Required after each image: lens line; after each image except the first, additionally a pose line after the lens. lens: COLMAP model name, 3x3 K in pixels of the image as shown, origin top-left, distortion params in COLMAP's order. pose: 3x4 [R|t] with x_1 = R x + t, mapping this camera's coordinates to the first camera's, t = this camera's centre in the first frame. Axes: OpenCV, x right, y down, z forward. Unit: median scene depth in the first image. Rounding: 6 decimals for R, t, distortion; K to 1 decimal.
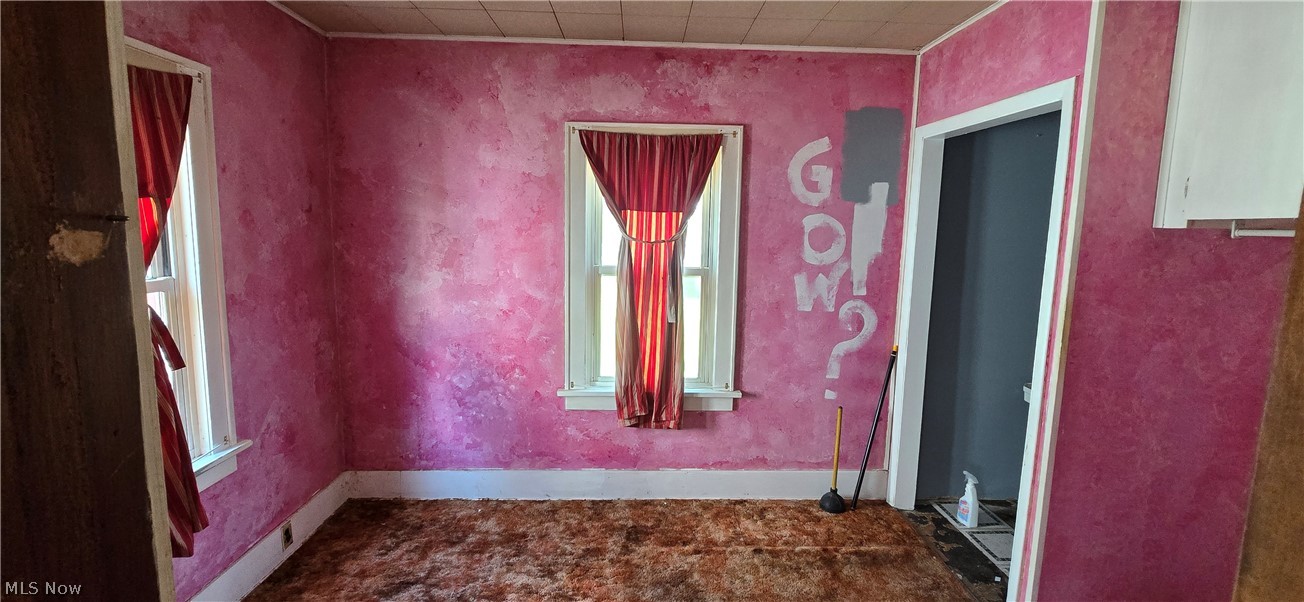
lens RADIAL K [[540.6, 0, 648.6], [0, 540.6, 295.0], [0, 0, 1]] dist [-0.003329, -0.000409]
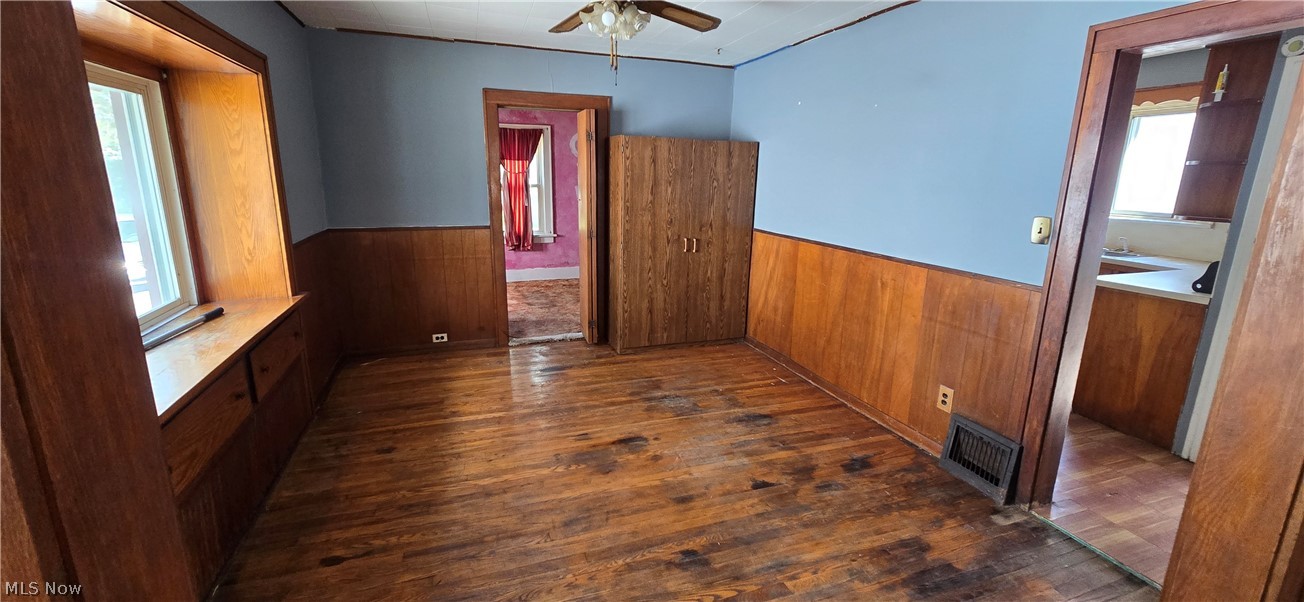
lens RADIAL K [[540.6, 0, 644.6], [0, 540.6, 303.4], [0, 0, 1]] dist [-0.003329, -0.000409]
pose [[0.957950, -0.071549, 0.277870, -0.157831], [0.038310, 0.991634, 0.123264, 0.206677], [-0.284365, -0.107436, 0.952677, -1.550818]]
